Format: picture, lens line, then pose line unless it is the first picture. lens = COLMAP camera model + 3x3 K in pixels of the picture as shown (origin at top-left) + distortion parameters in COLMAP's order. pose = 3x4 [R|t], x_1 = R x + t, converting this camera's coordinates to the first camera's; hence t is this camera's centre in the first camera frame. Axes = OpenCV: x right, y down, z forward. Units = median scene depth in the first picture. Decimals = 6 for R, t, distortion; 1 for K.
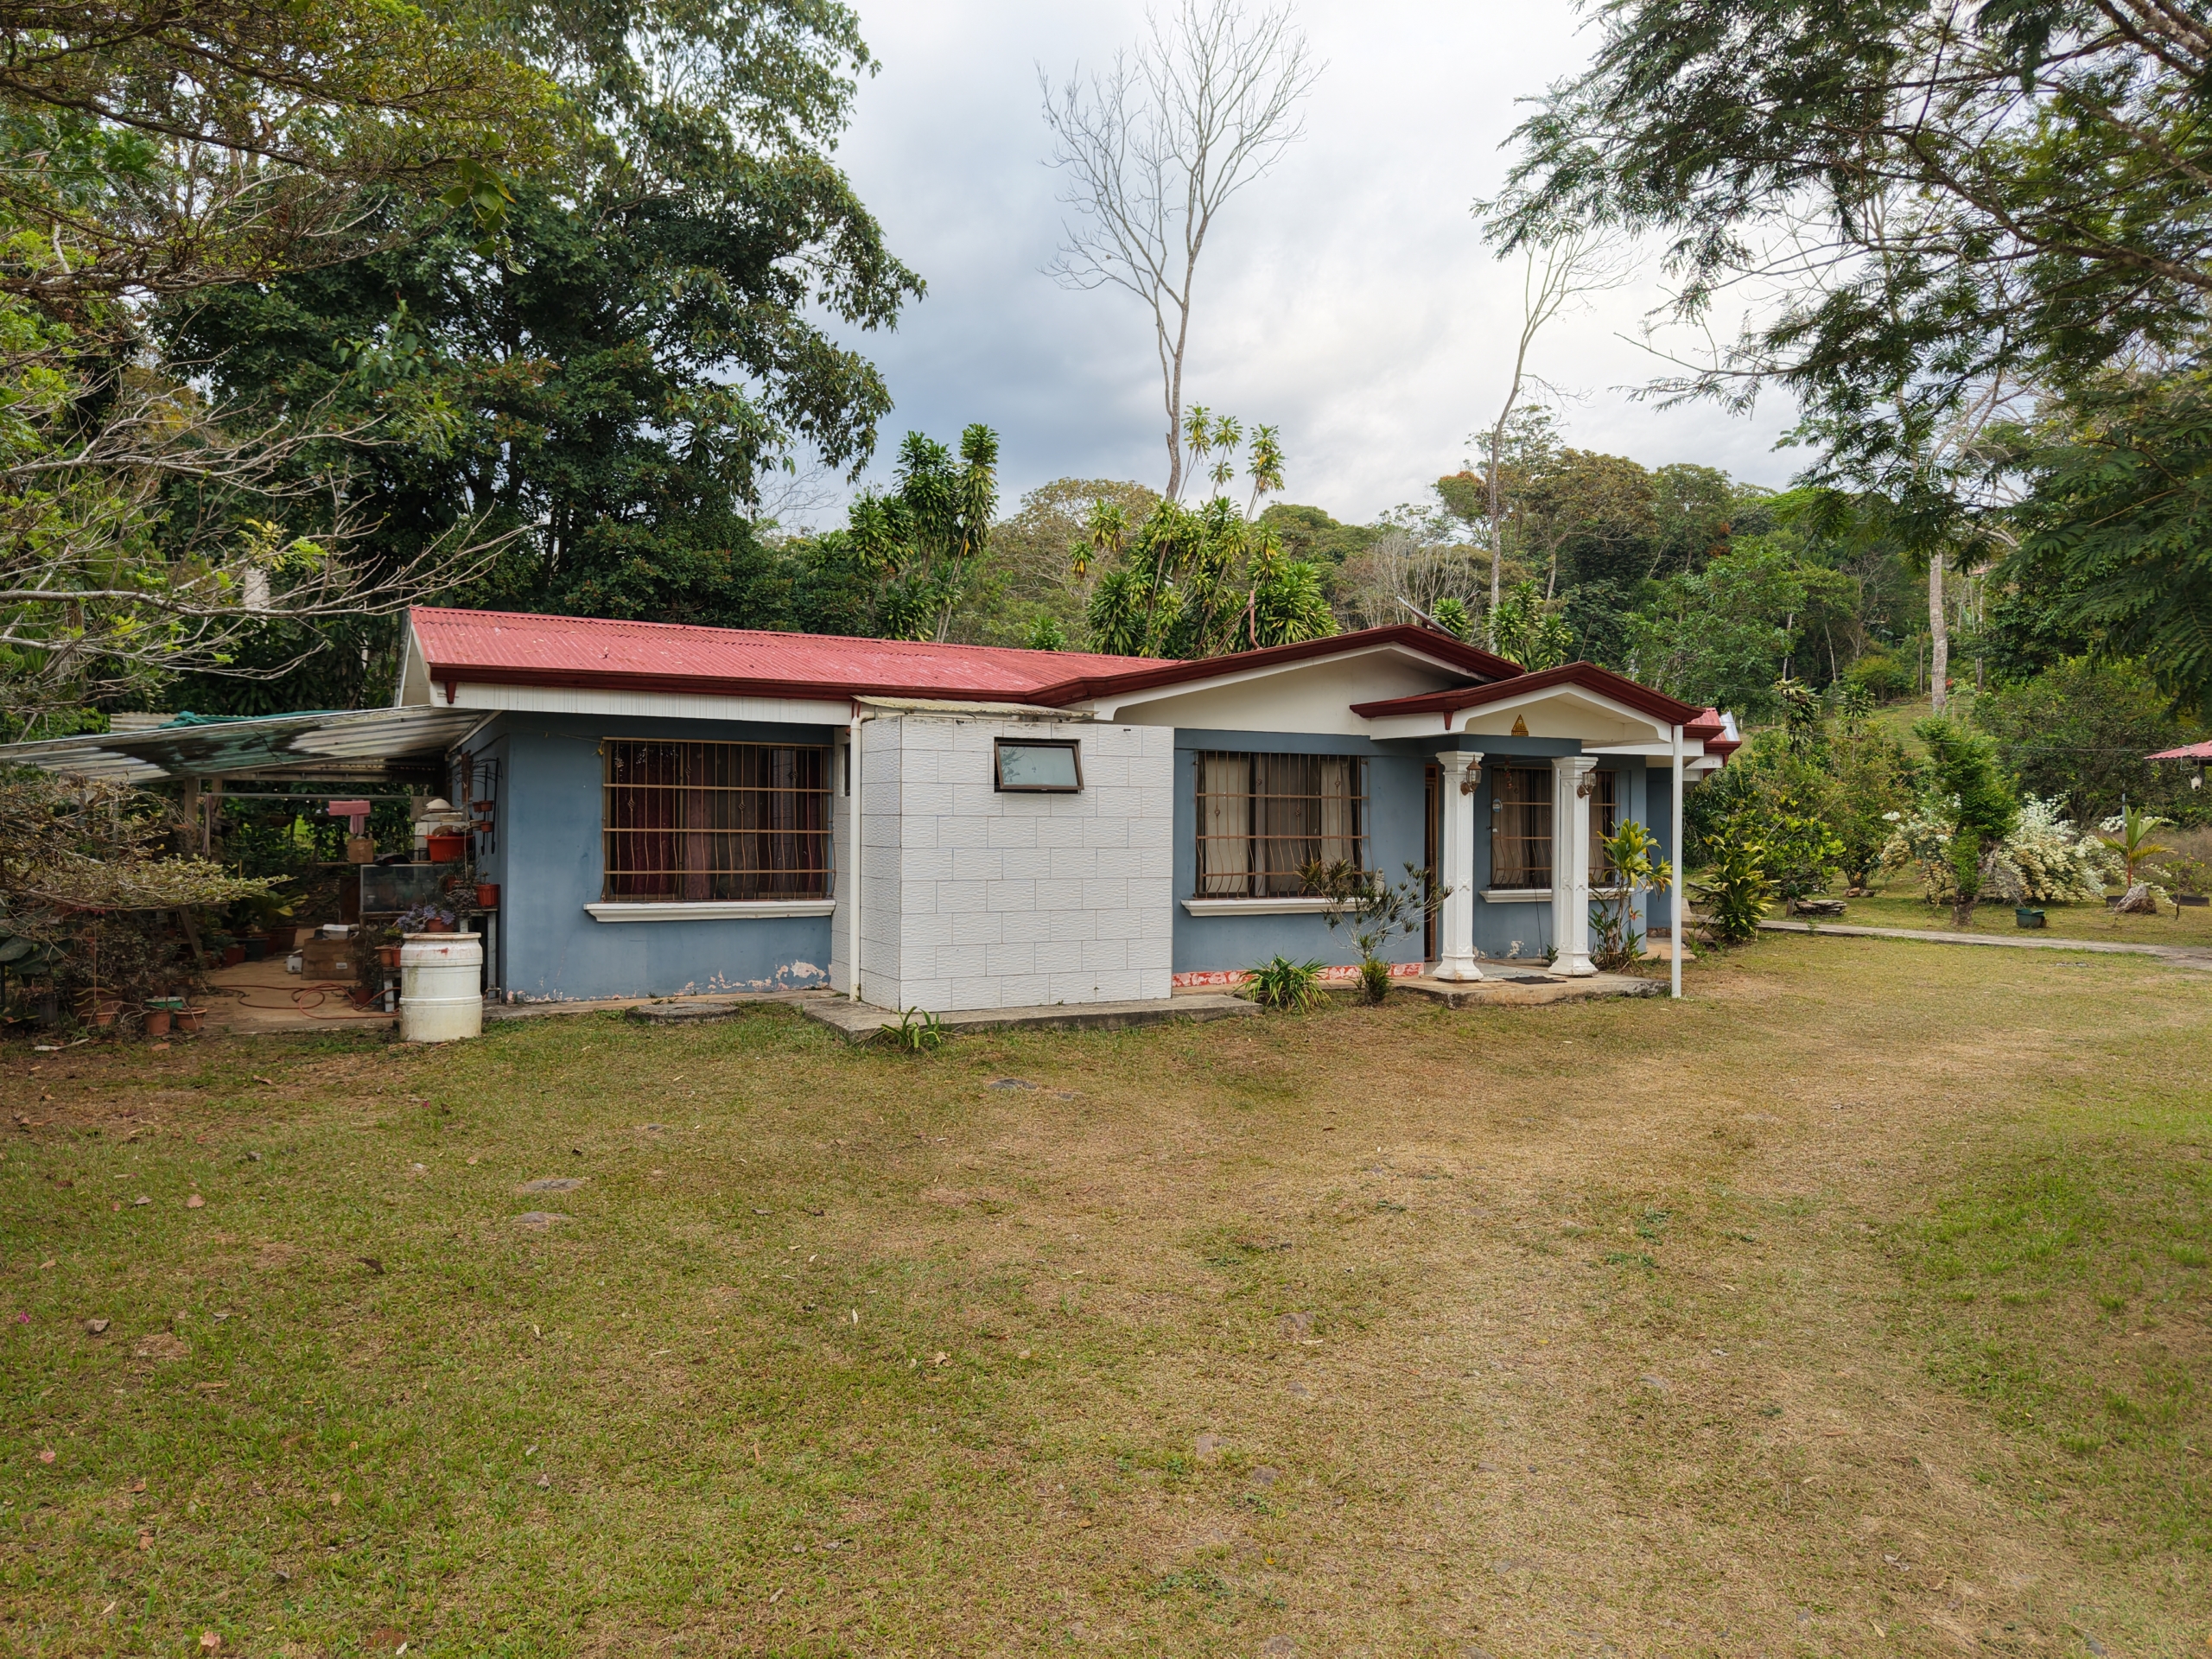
lens RADIAL K [[1469.7, 0, 1106.0], [0, 1469.7, 829.5], [0, 0, 1]] dist [0.018444, -0.000726]
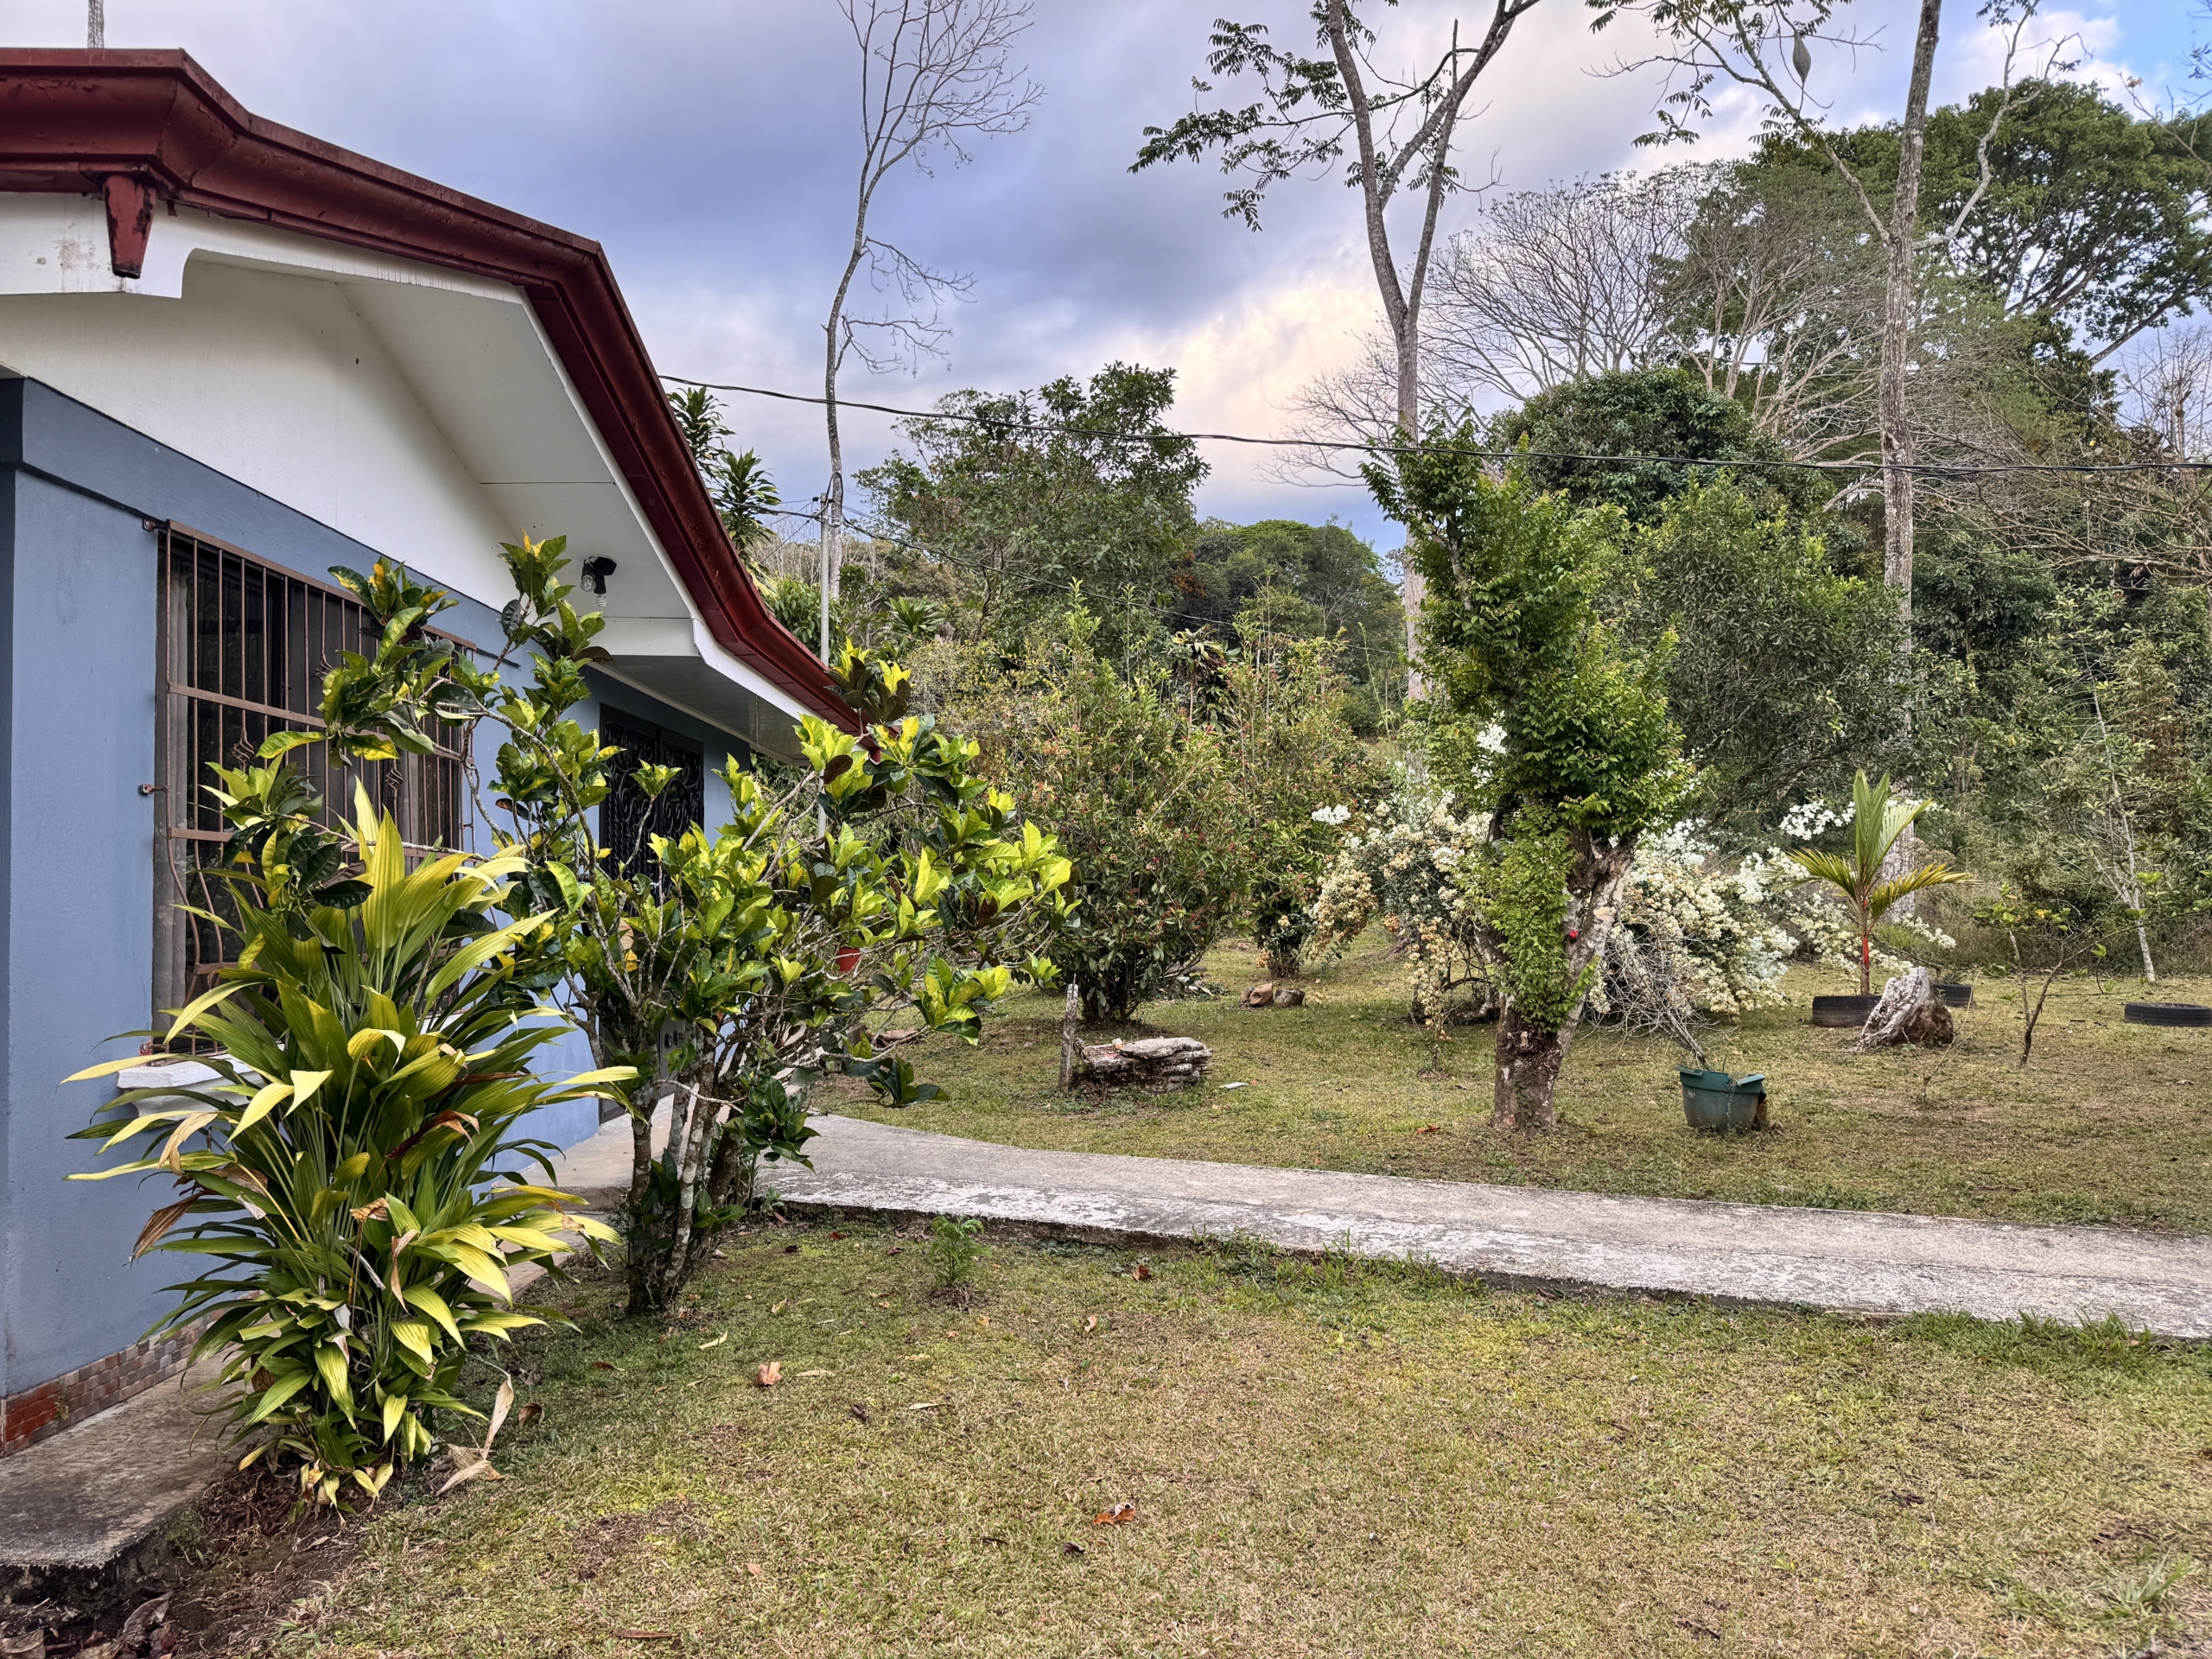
lens RADIAL K [[1537.1, 0, 1106.0], [0, 1537.1, 829.5], [0, 0, 1]] dist [0.001015, -0.004947]
pose [[0.949018, -0.004850, 0.315184, 0.651739], [0.019779, 0.998828, -0.044183, 0.025062], [-0.314600, 0.048165, 0.948001, 1.186587]]
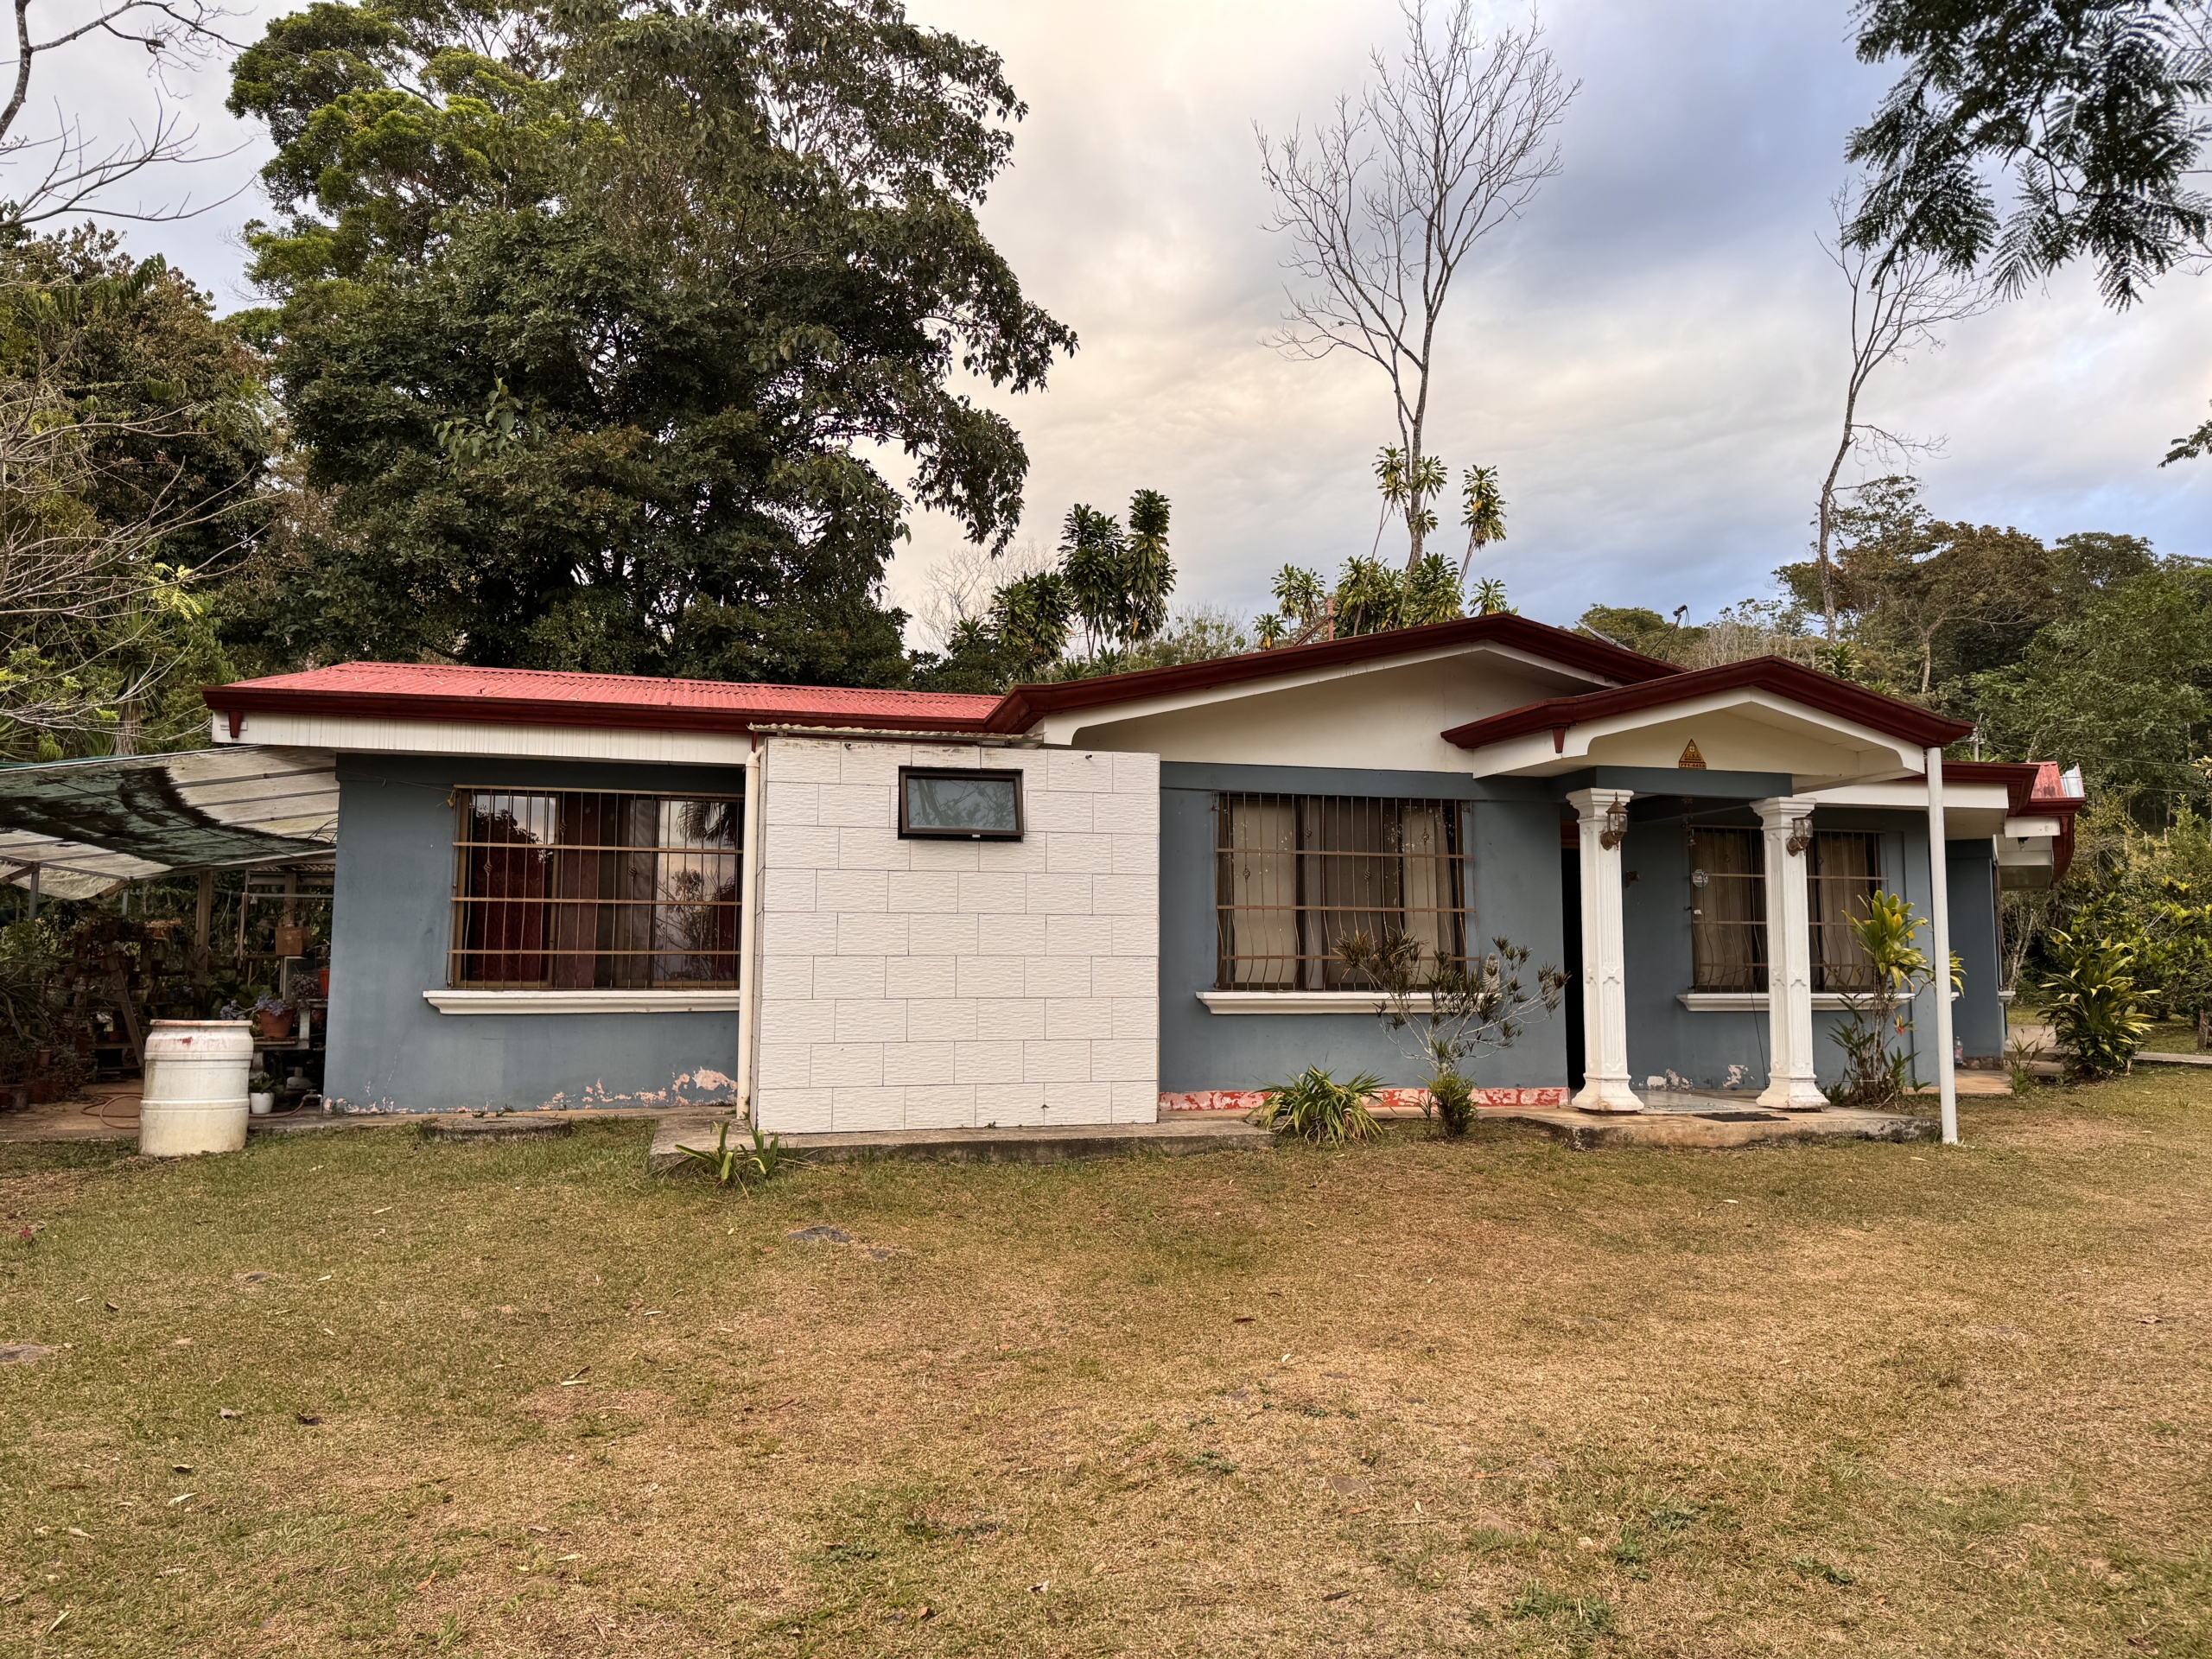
lens RADIAL K [[1551.9, 0, 1094.0], [0, 1551.9, 822.7], [0, 0, 1]] dist [0.045698, -0.049377]
pose [[0.978149, -0.021687, -0.206769, 0.154673], [0.001853, 0.995415, -0.095636, 0.035337], [0.207895, 0.093163, 0.973704, 0.203100]]
